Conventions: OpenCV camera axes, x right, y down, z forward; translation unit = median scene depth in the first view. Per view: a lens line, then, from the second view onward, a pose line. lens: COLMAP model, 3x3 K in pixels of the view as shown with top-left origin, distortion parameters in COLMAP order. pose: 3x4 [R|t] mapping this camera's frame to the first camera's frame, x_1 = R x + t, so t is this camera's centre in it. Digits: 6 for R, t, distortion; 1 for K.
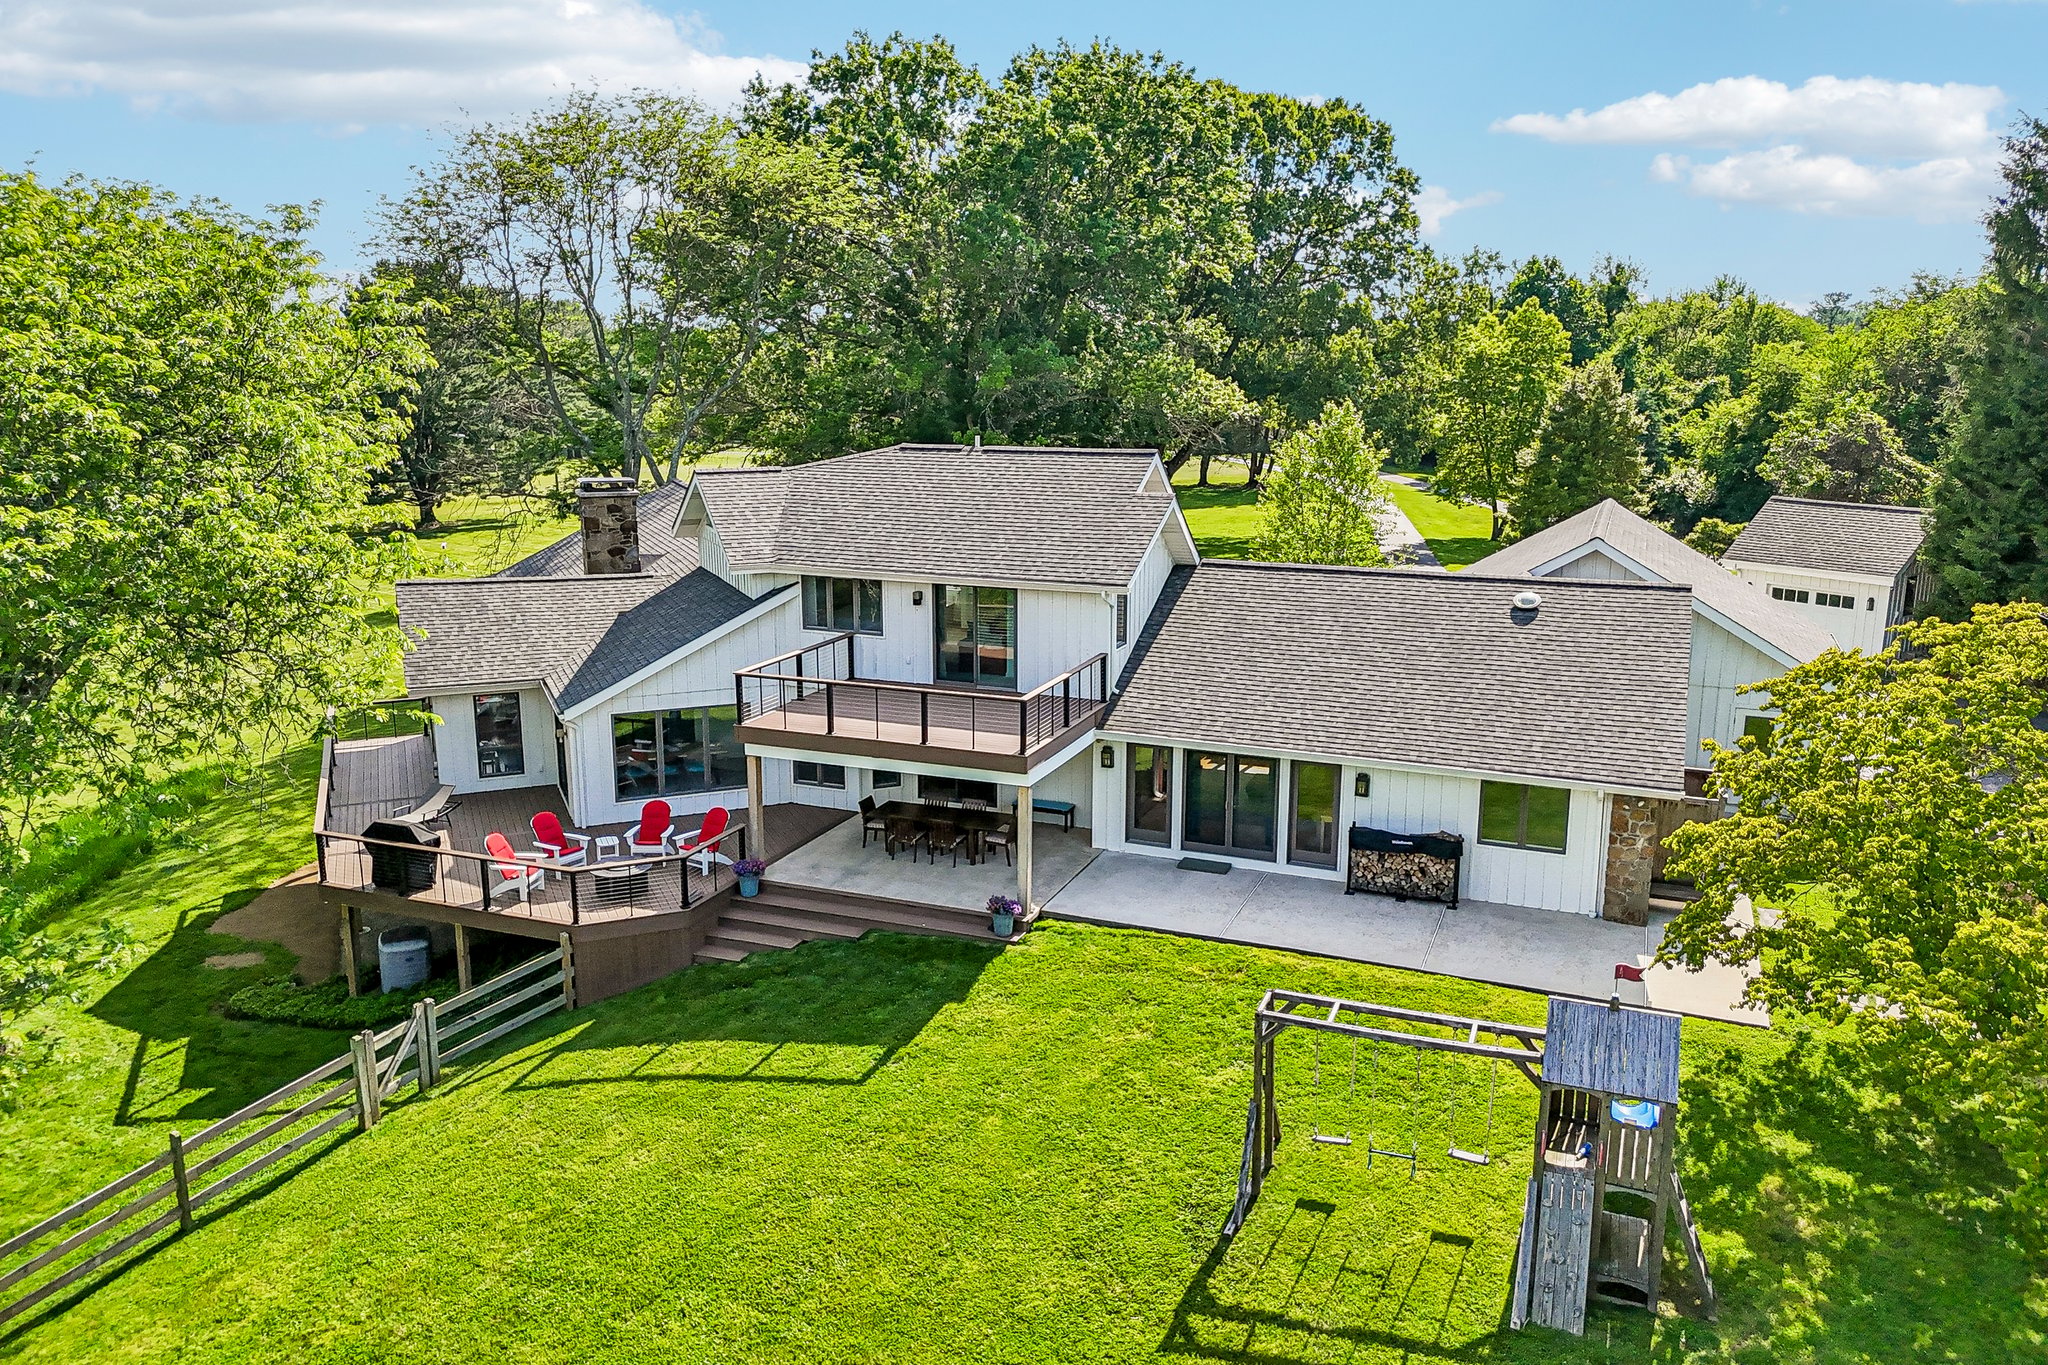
lens RADIAL K [[1524.0, 0, 1018.4], [0, 1524.0, 679.6], [0, 0, 1]] dist [0.077179, -0.056034]
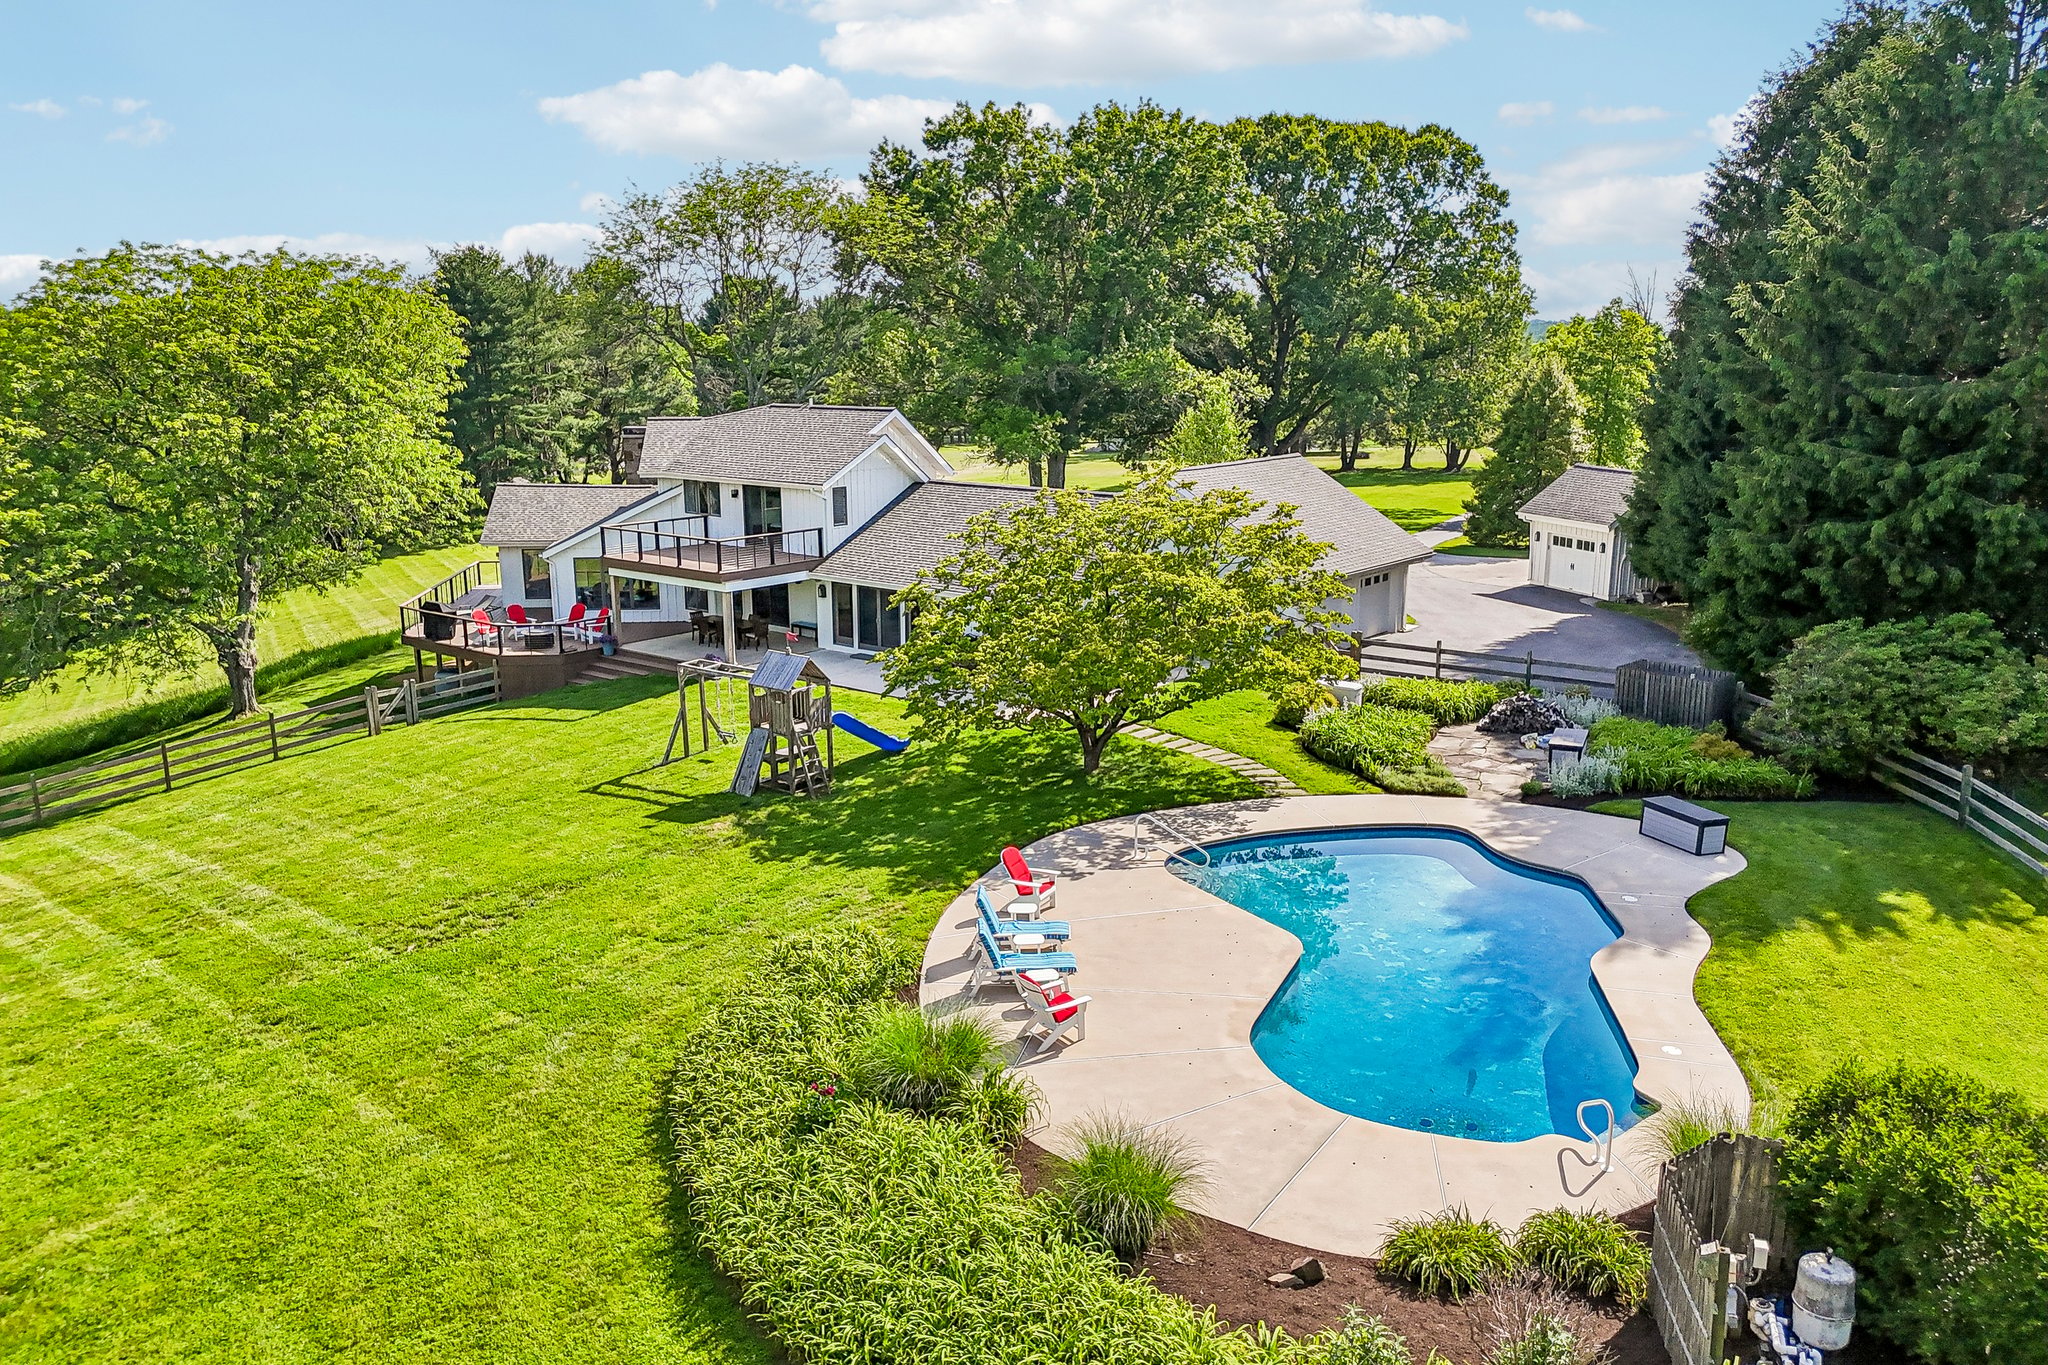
lens RADIAL K [[1524.0, 0, 1024.0], [0, 1524.0, 682.3], [0, 0, 1]] dist [0.077179, -0.056034]
pose [[0.960829, 0.058844, -0.270823, 0.769006], [-0.057423, 0.998263, 0.013176, 0.122915], [0.271128, 0.002892, 0.962539, -0.571772]]
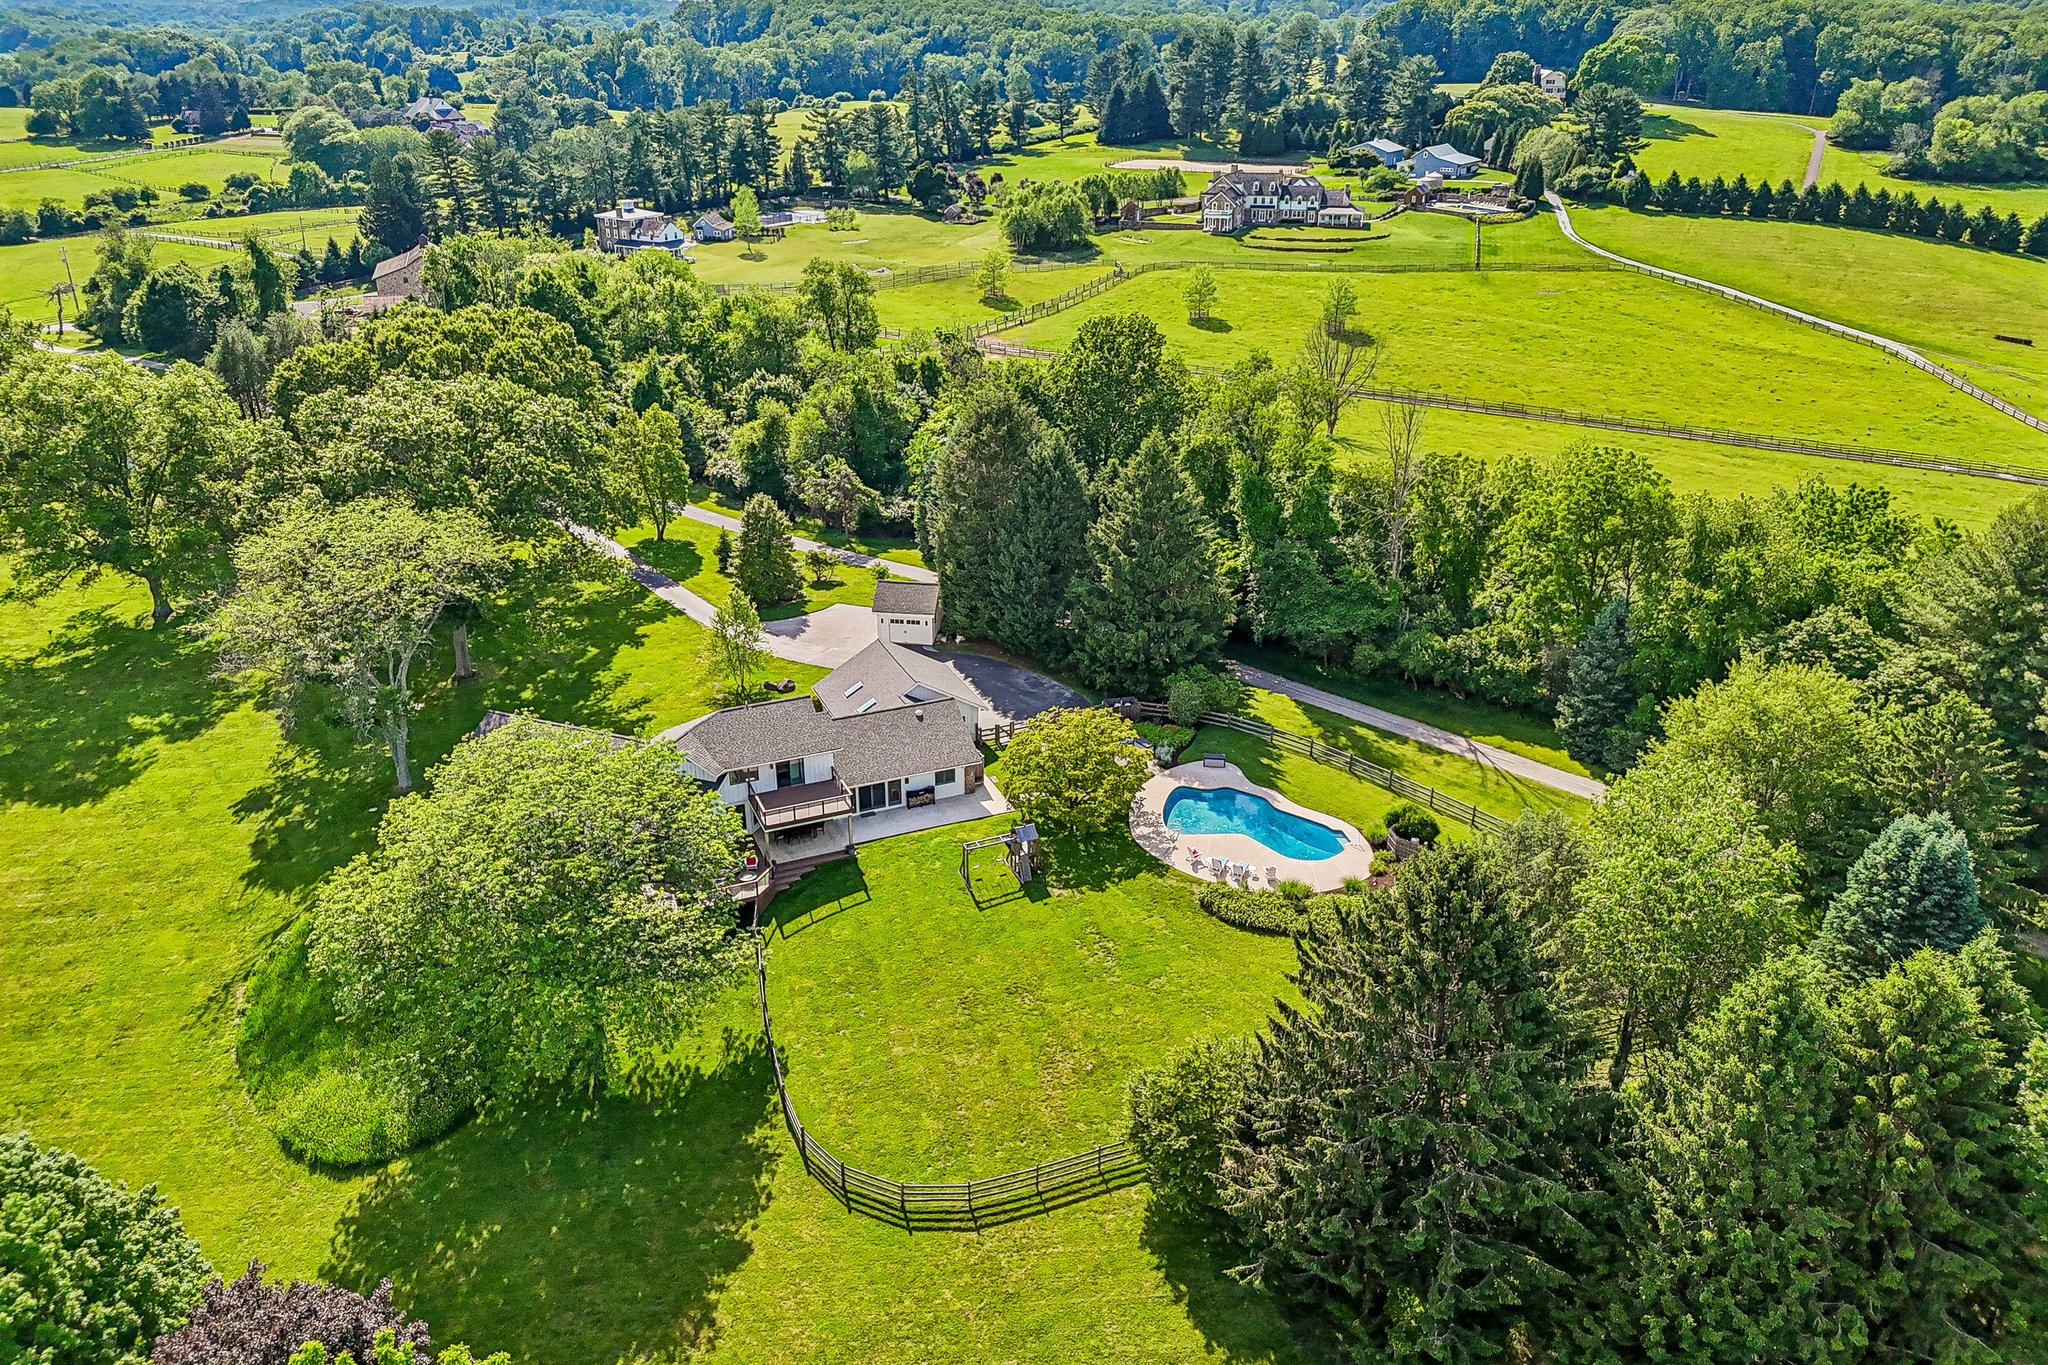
lens RADIAL K [[1524.0, 0, 1036.3], [0, 1524.0, 675.6], [0, 0, 1]] dist [0.077179, -0.056034]
pose [[0.704372, -0.288785, 0.648431, -1.872822], [0.155231, 0.954058, 0.256276, -1.070603], [-0.692649, -0.079857, 0.716840, -1.844417]]
